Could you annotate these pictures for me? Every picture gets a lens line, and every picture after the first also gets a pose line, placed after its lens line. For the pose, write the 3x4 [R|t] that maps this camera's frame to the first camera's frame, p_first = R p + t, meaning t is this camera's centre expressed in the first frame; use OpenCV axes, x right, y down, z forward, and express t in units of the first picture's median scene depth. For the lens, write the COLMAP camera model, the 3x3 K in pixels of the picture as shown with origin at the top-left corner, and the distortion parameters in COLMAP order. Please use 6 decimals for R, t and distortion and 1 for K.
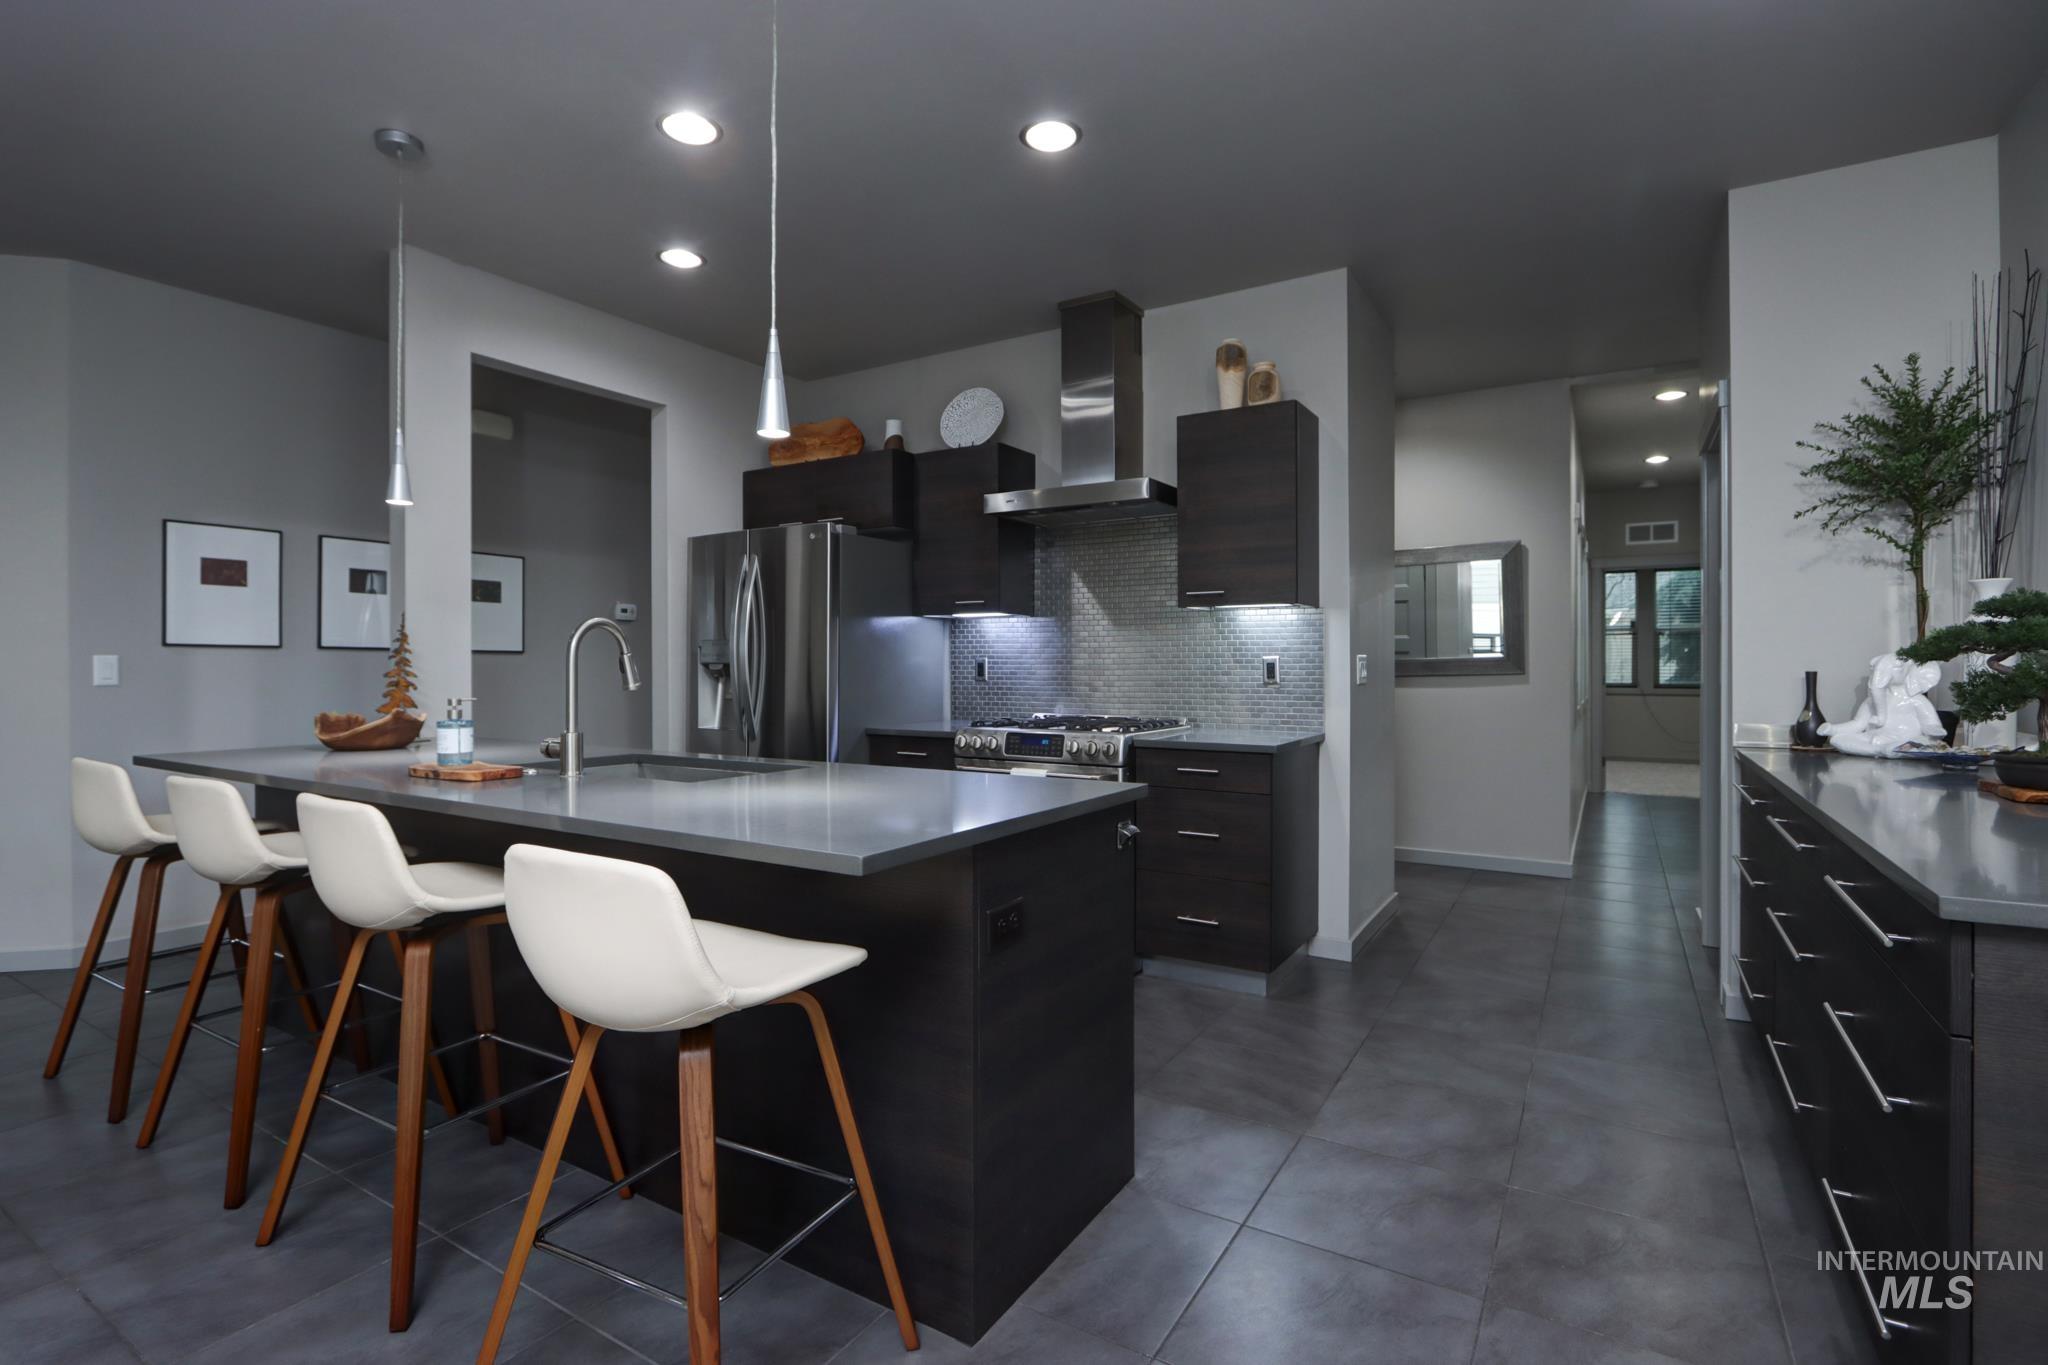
lens RADIAL K [[972.3, 0, 1017.4], [0, 972.3, 672.3], [0, 0, 1]] dist [-0.015162, 0.001800]
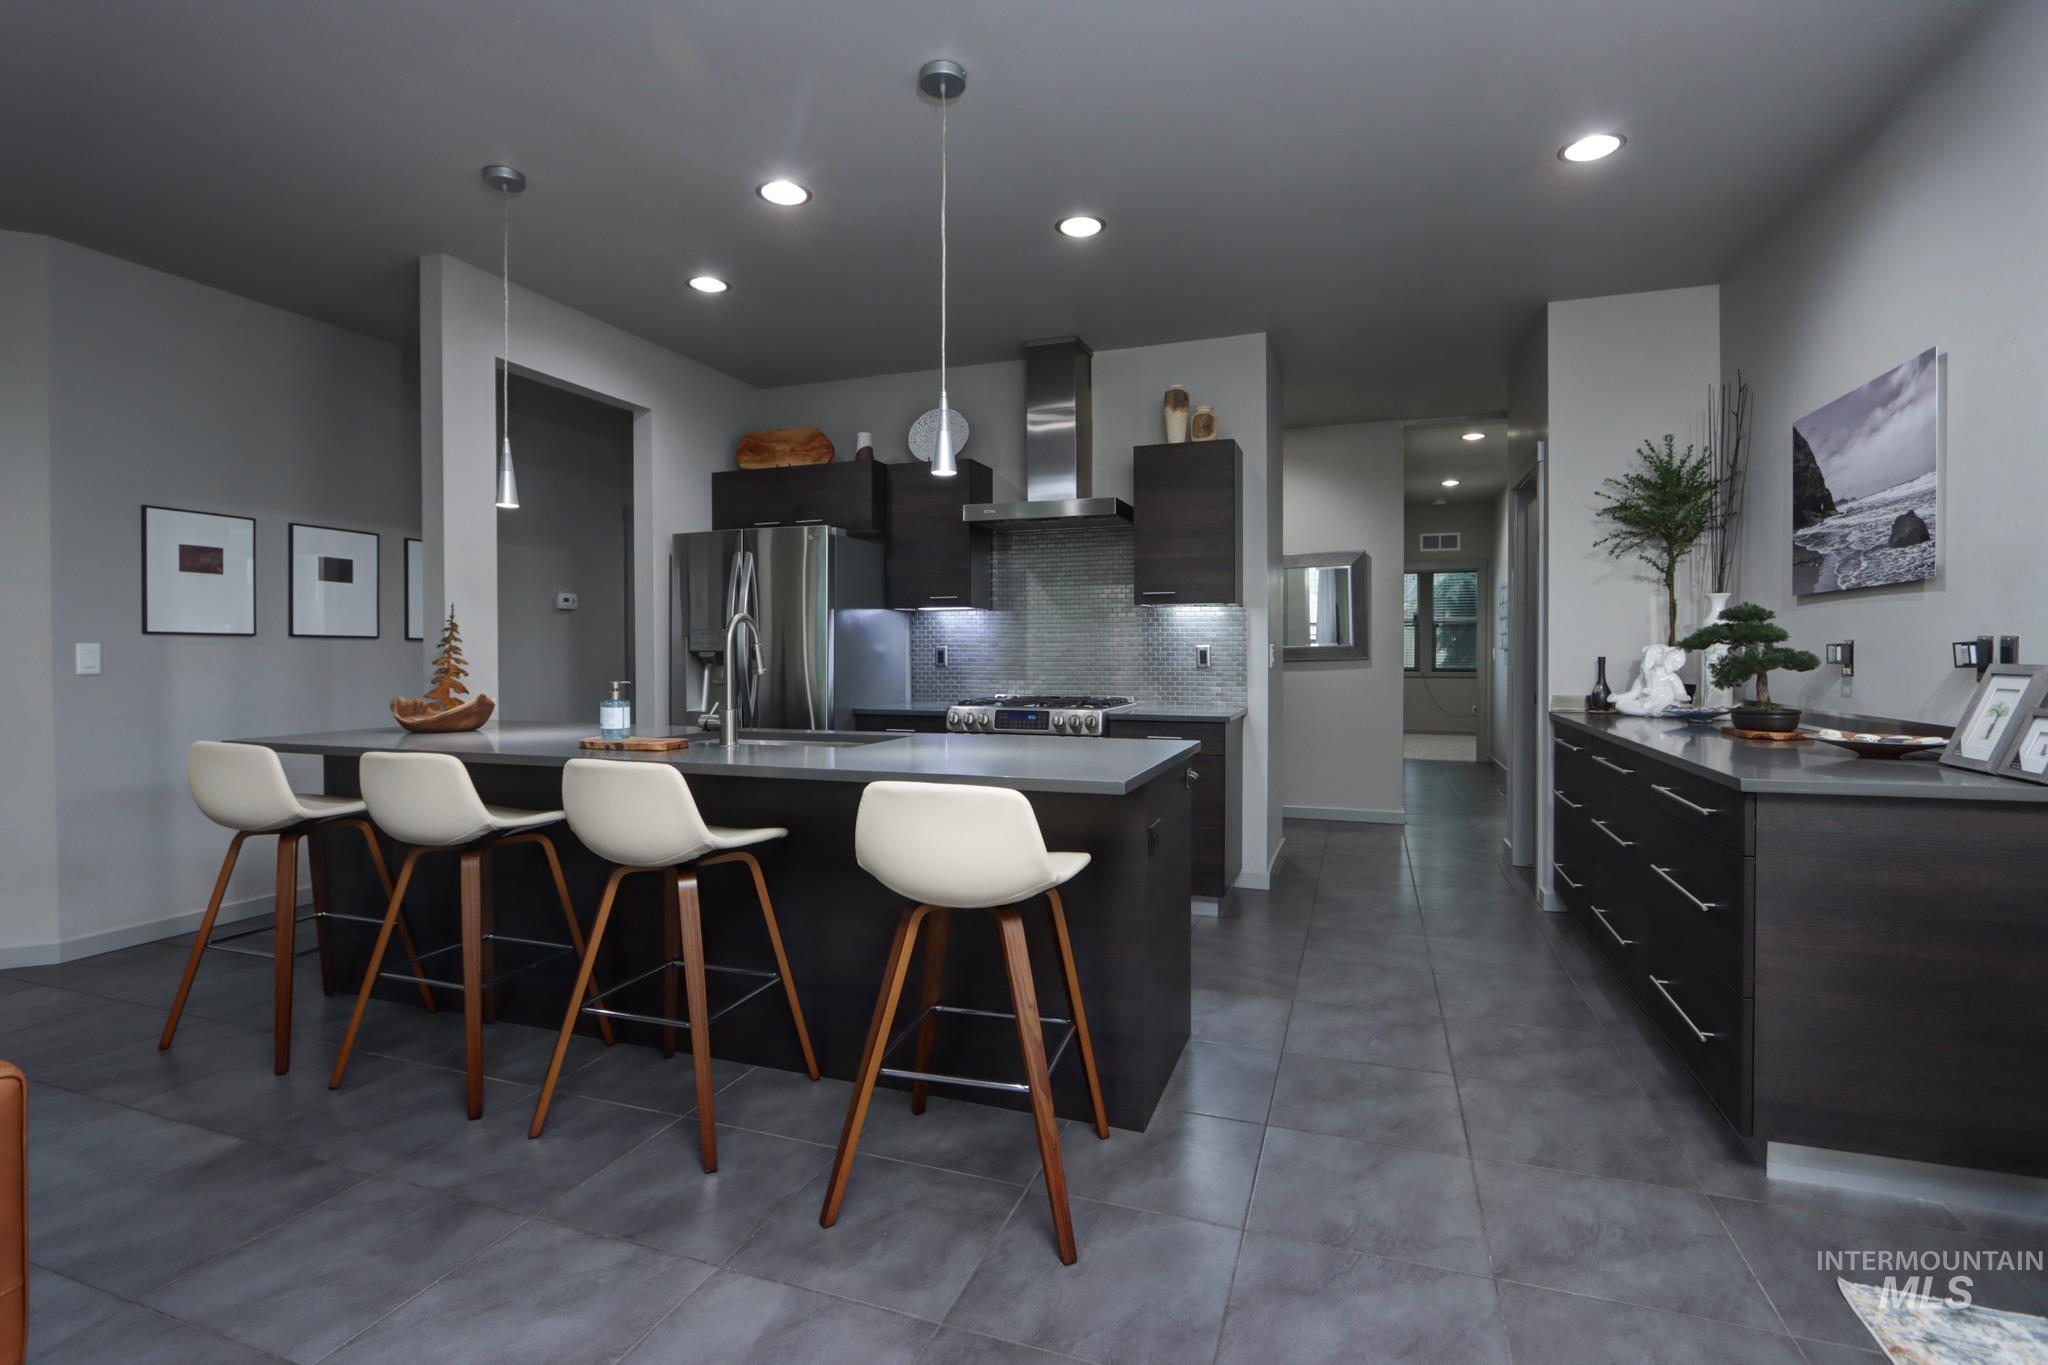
lens RADIAL K [[972.3, 0, 1012.2], [0, 972.3, 670.9], [0, 0, 1]] dist [-0.015162, 0.001800]
pose [[0.979125, -0.004867, 0.203203, -0.231557], [0.002616, 0.999932, 0.011344, 0.001298], [-0.203245, -0.010575, 0.979071, -0.154215]]
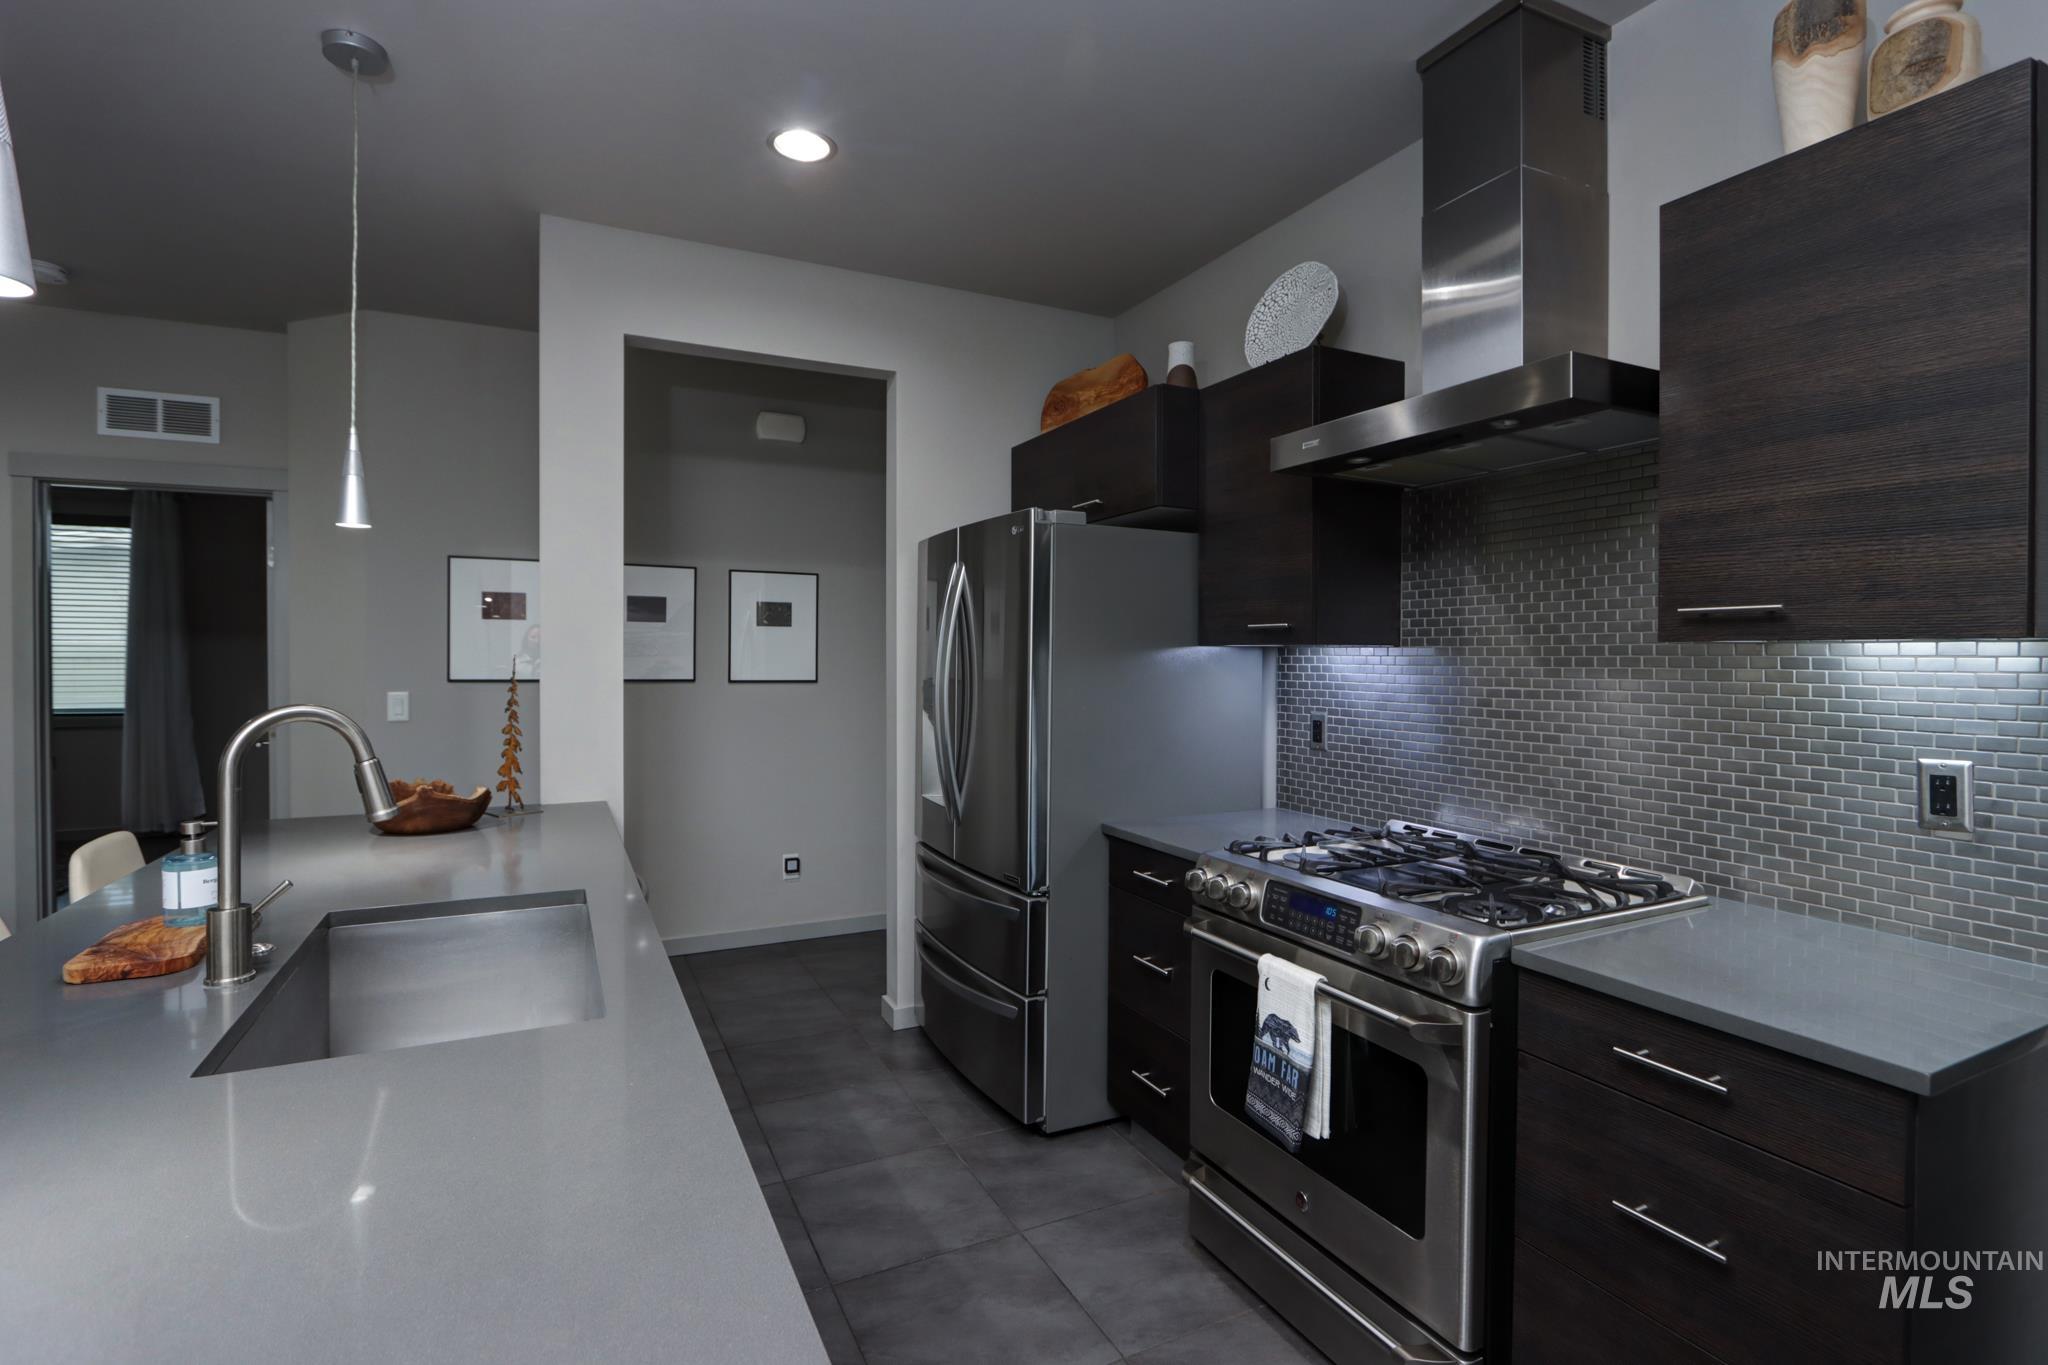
lens RADIAL K [[972.3, 0, 1012.7], [0, 972.3, 670.2], [0, 0, 1]] dist [-0.015162, 0.001800]
pose [[0.852160, 0.011017, -0.523166, 0.145595], [-0.008455, 0.999938, 0.007285, -0.054894], [0.523213, -0.001784, 0.852200, 0.479052]]
